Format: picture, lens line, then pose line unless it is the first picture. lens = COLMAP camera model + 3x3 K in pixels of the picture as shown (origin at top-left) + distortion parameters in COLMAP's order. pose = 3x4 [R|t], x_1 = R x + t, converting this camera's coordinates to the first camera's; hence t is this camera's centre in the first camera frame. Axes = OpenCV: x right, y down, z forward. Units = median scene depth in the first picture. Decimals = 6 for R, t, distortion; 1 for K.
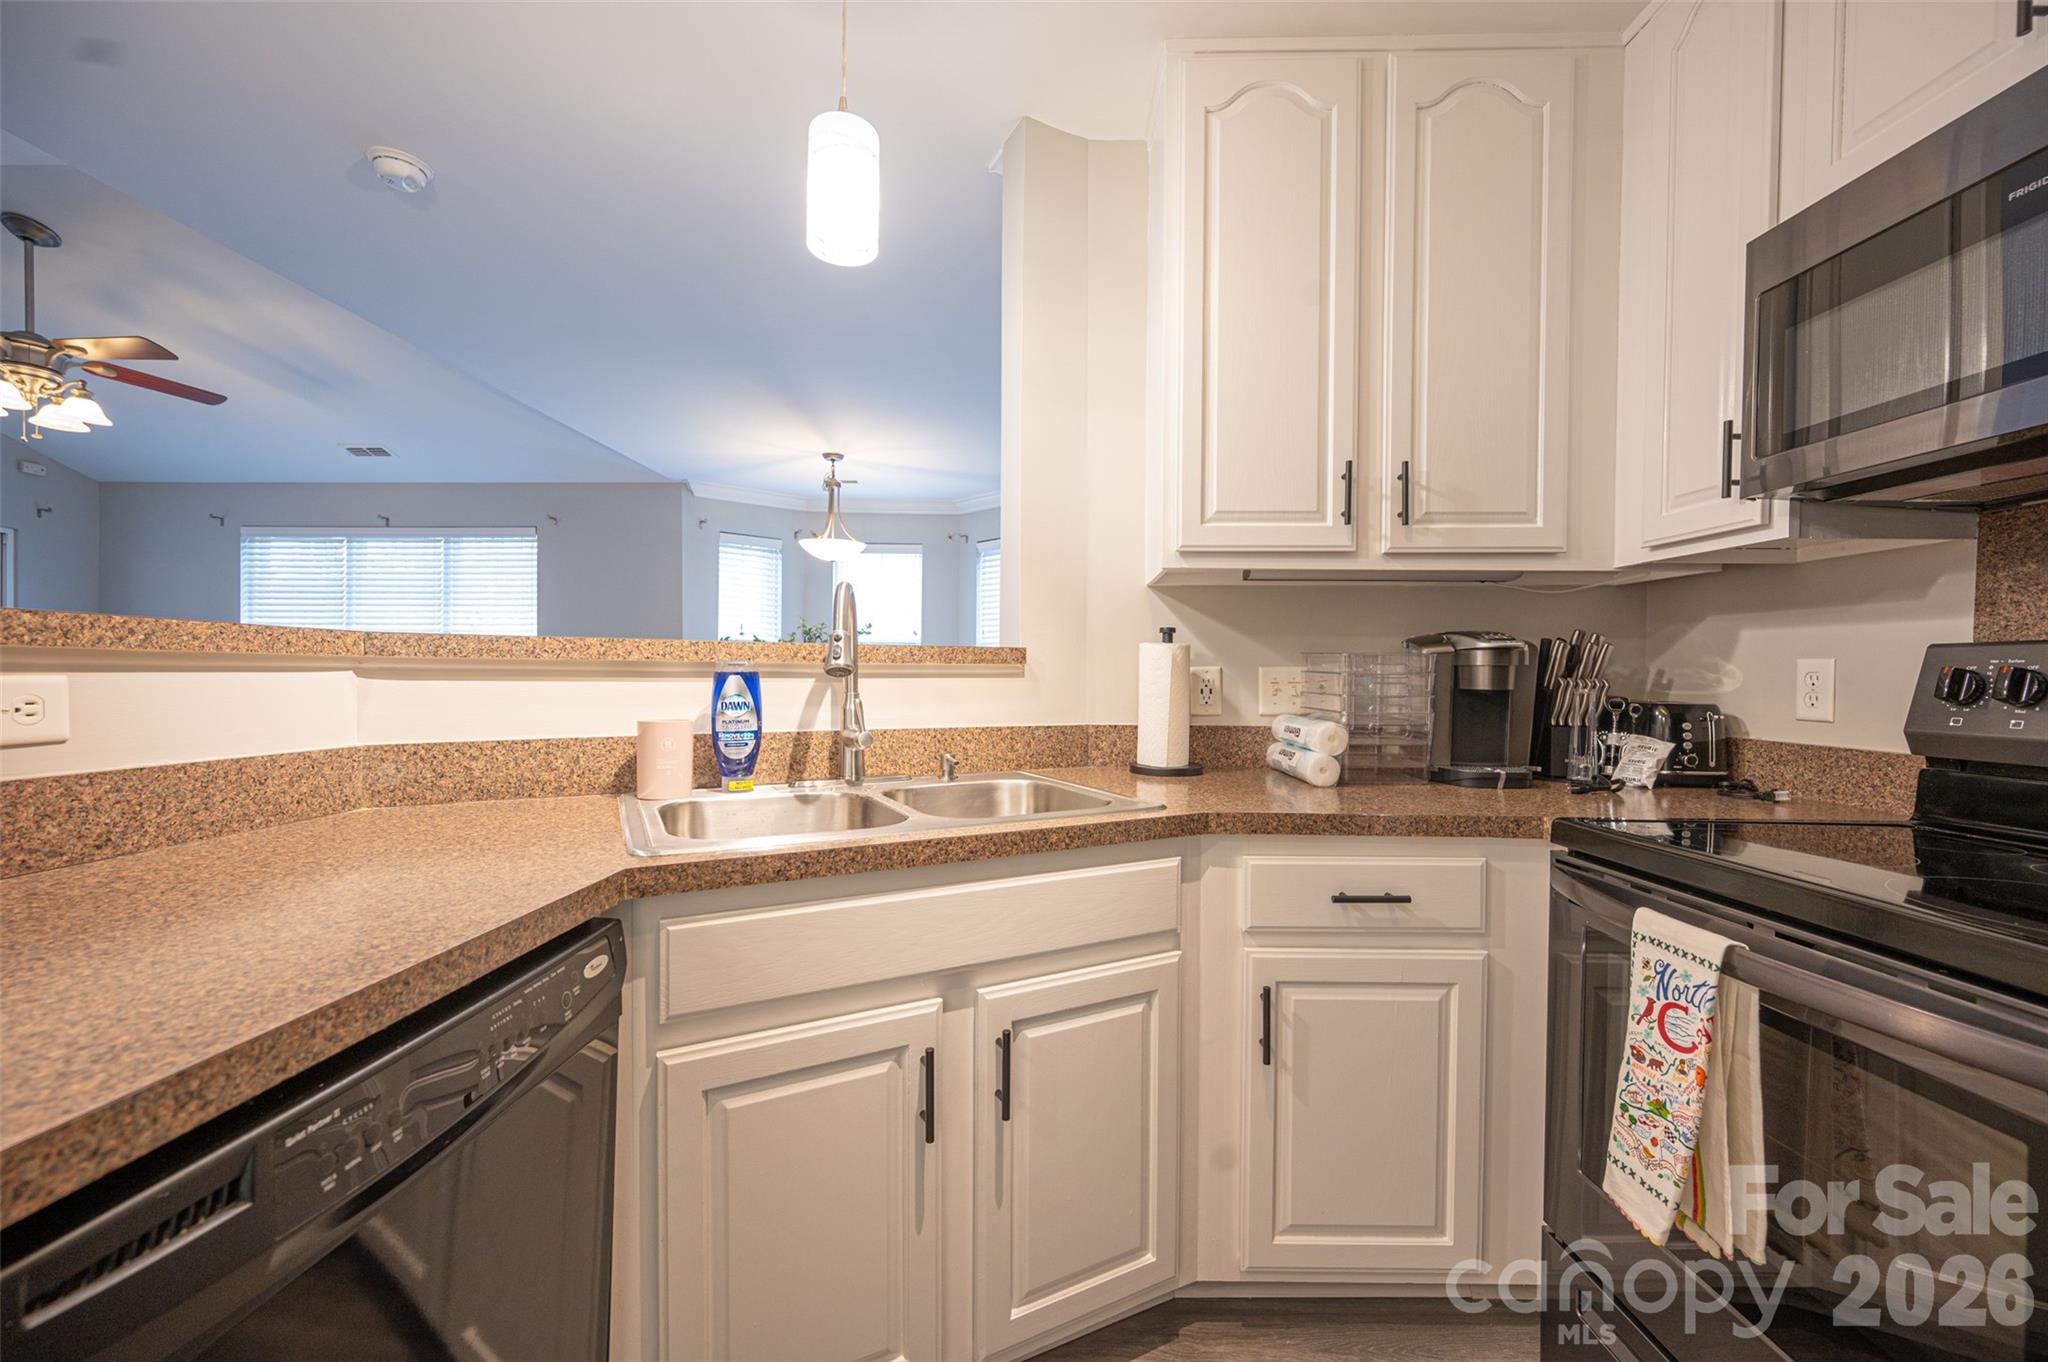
lens RADIAL K [[804.6, 0, 1023.1], [0, 804.6, 689.7], [0, 0, 1]] dist [-0.000073, 0.000187]
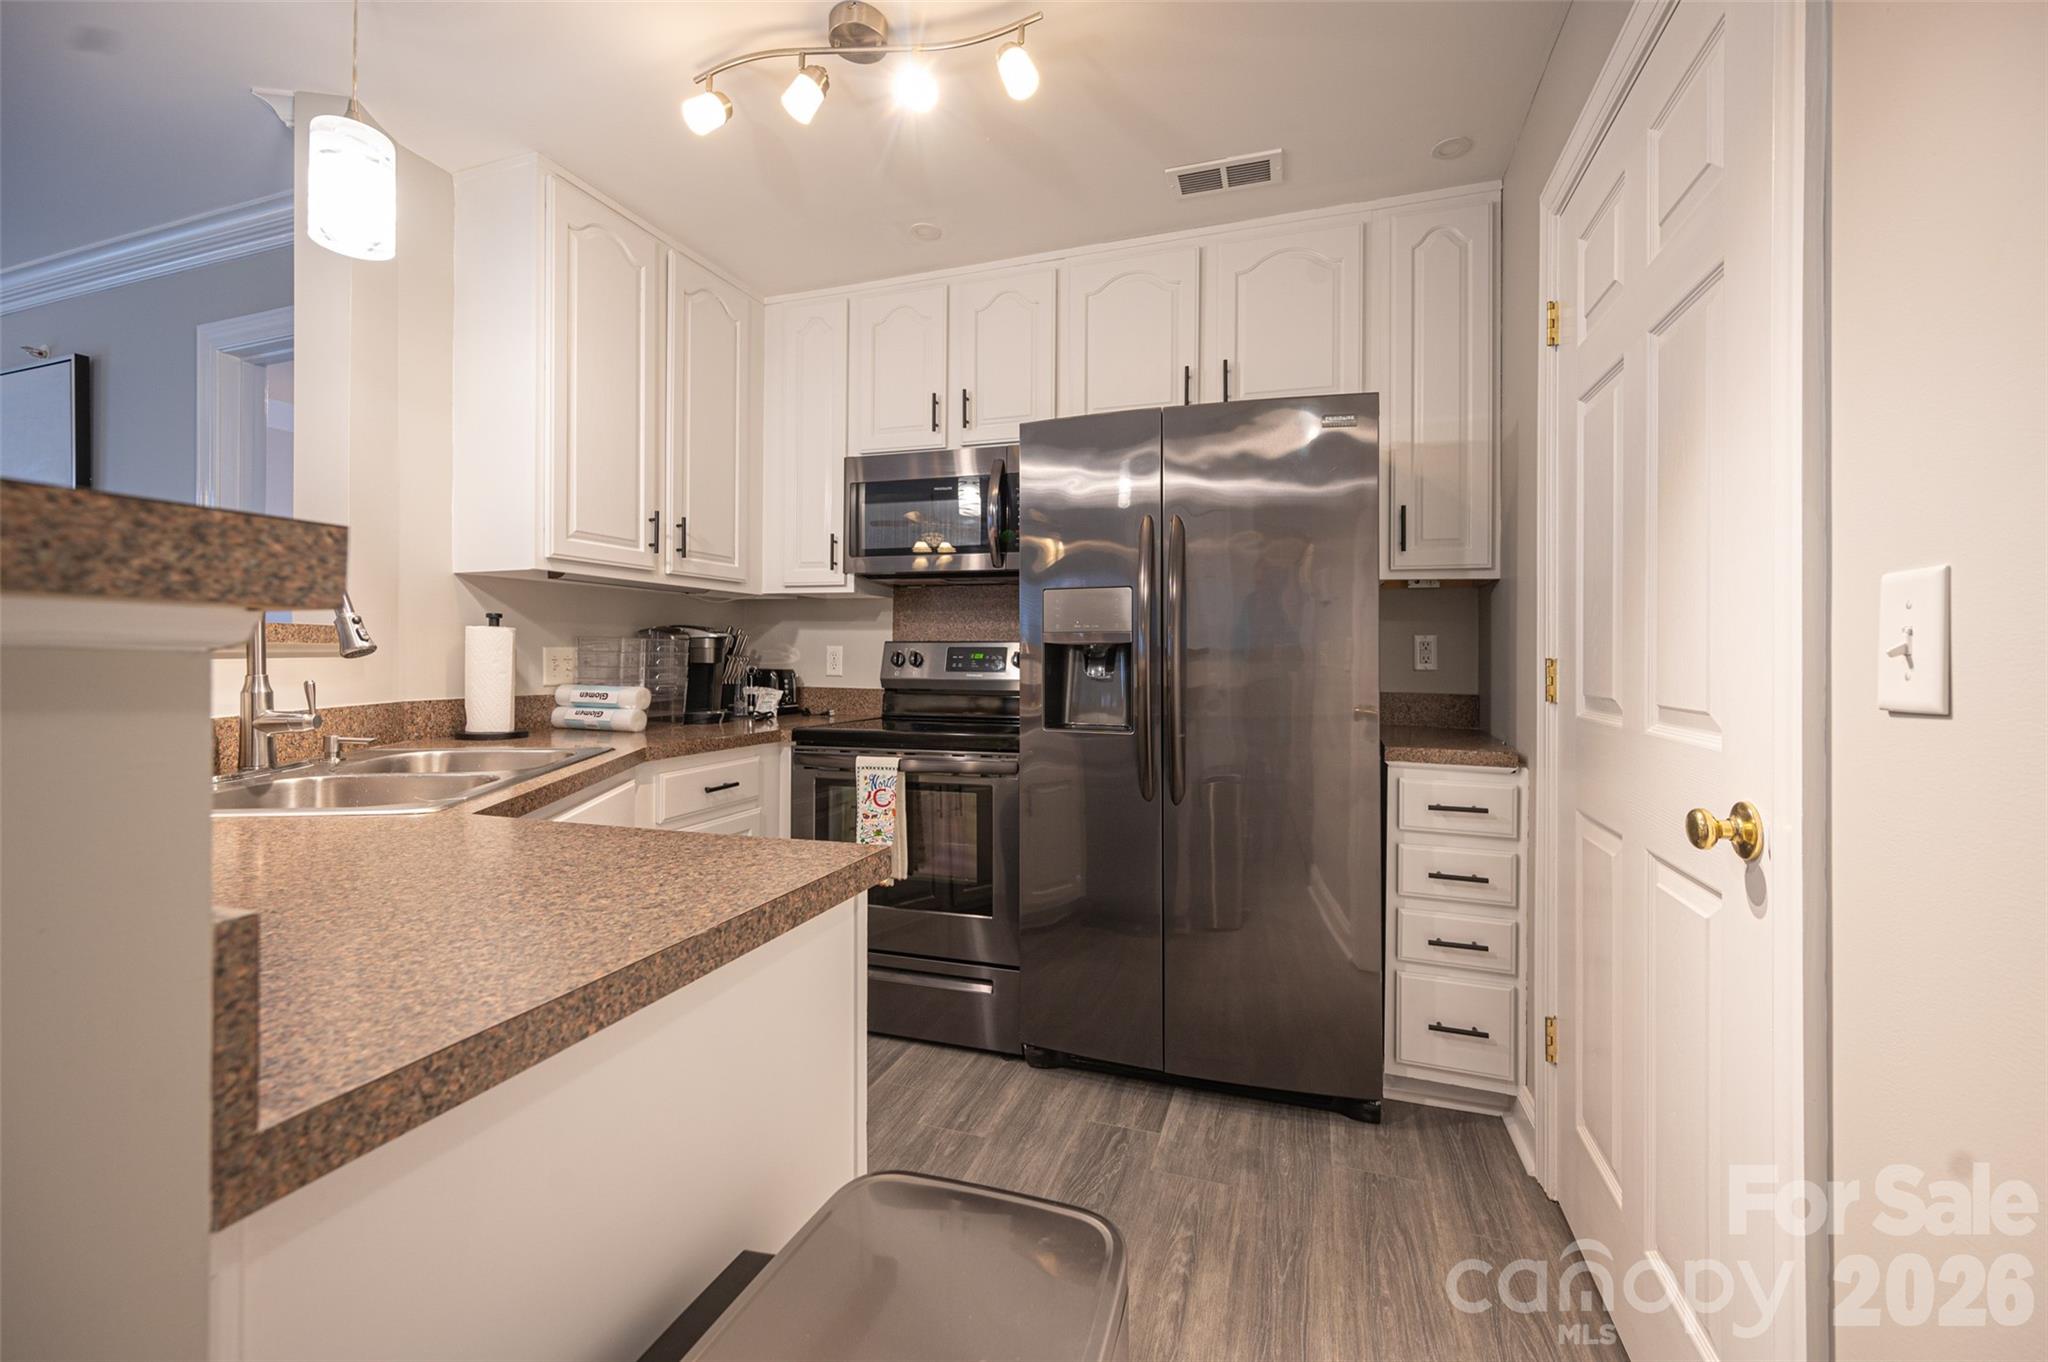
lens RADIAL K [[864.5, 0, 1013.4], [0, 864.5, 655.4], [0, 0, 1]] dist [0.000131, 0.000066]
pose [[0.323817, -0.003840, 0.946112, -0.950388], [0.012046, 0.999927, -0.000065, -0.008508], [-0.946043, 0.011418, 0.323840, -0.150608]]
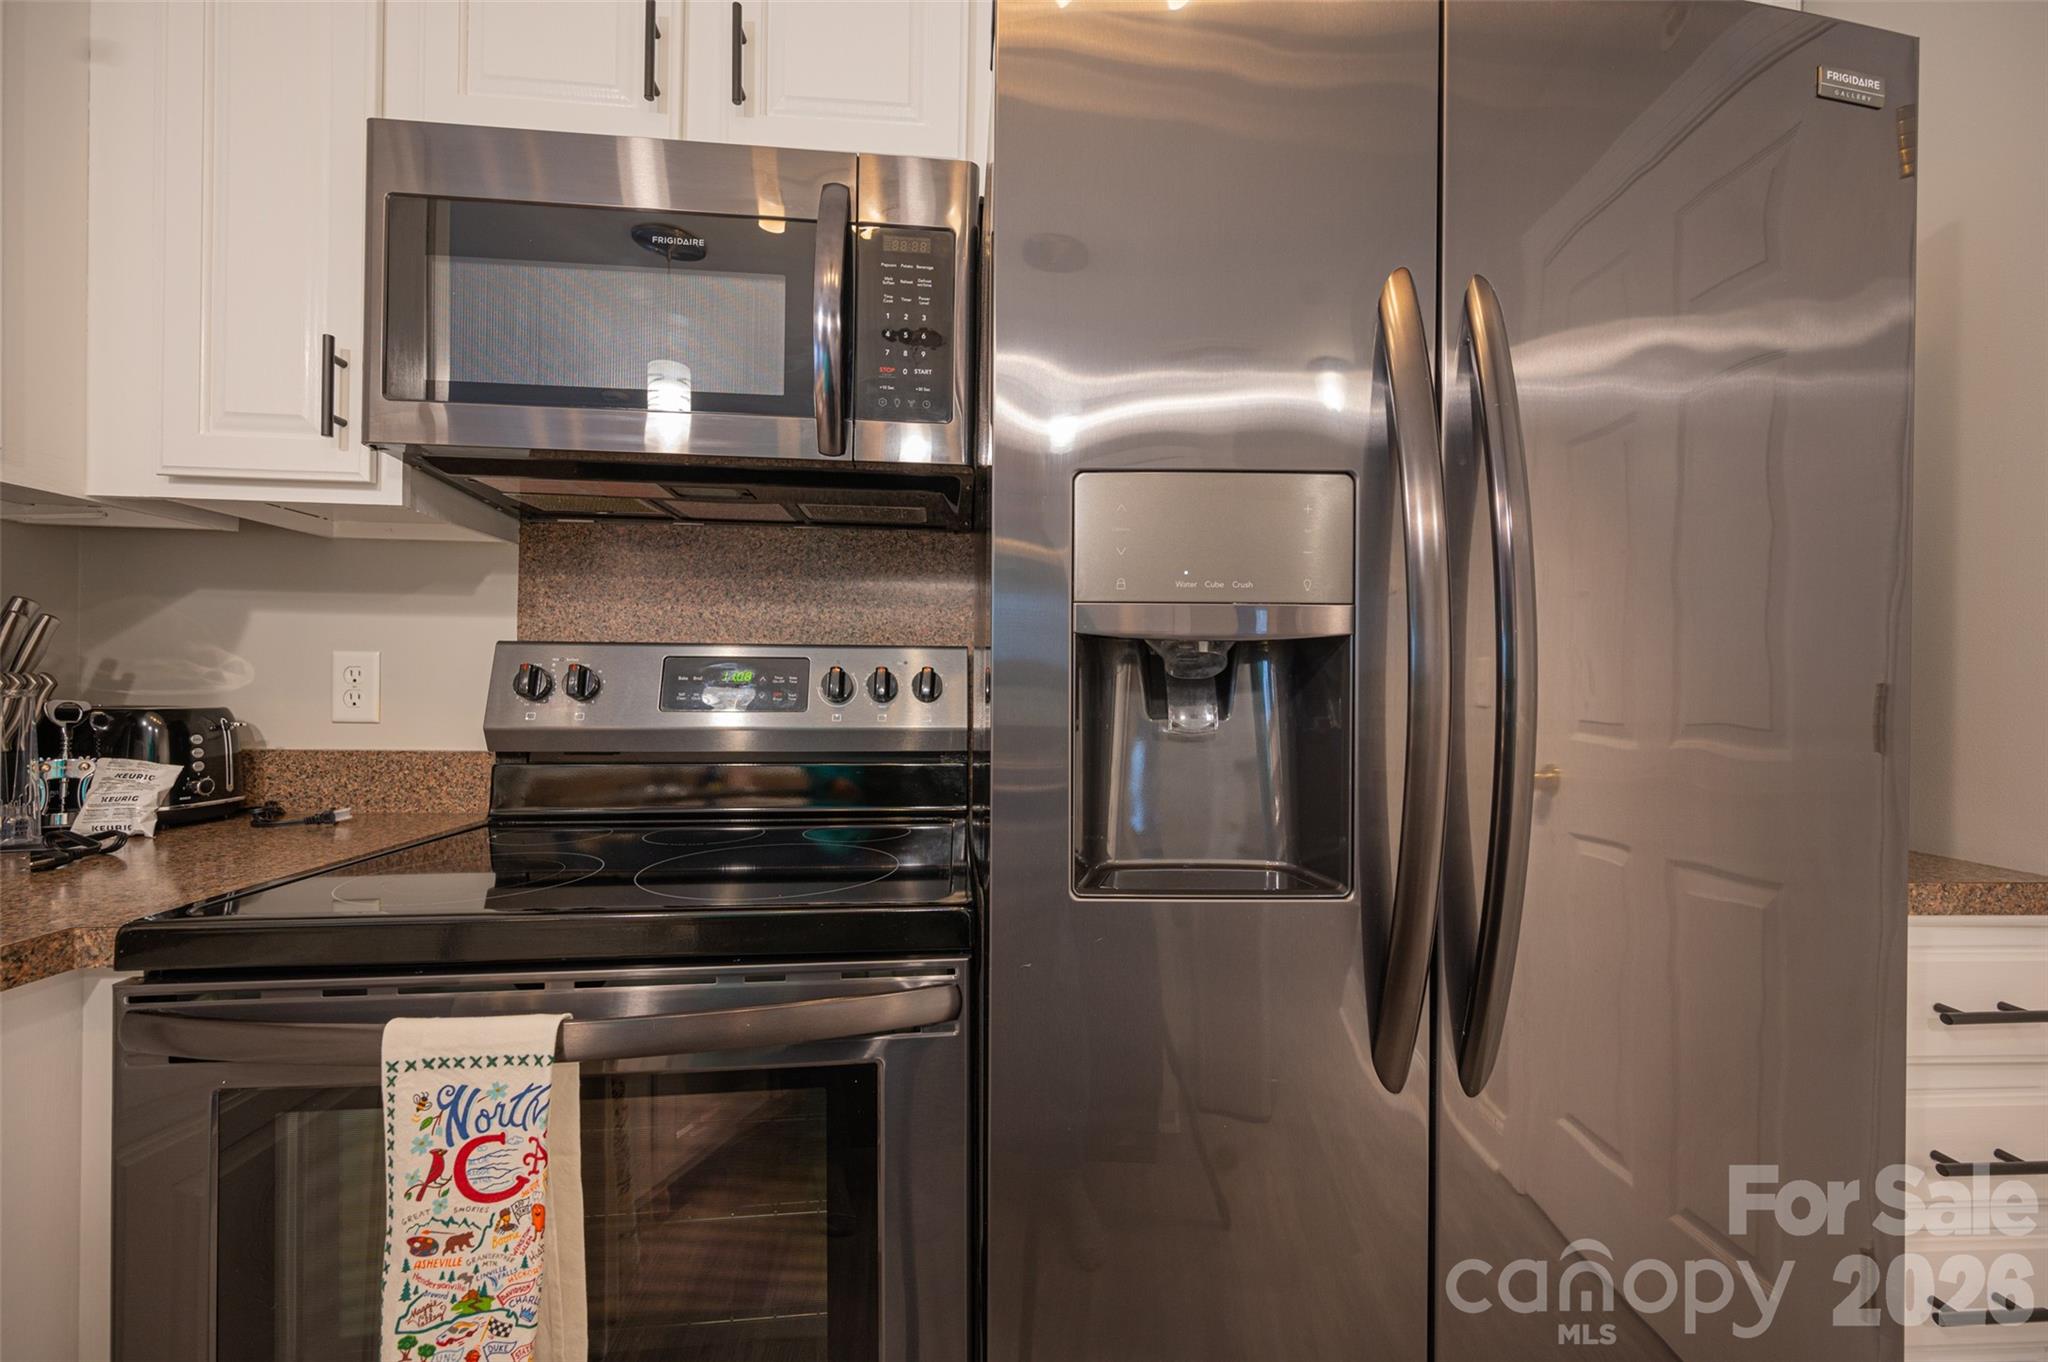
lens RADIAL K [[812.0, 0, 1017.9], [0, 812.0, 683.7], [0, 0, 1]] dist [-0.000841, 0.000018]
pose [[-0.098087, -0.008323, 0.995143, 0.037675], [0.007613, 0.999929, 0.009113, -0.005787], [-0.995149, 0.008470, -0.098017, 0.366257]]
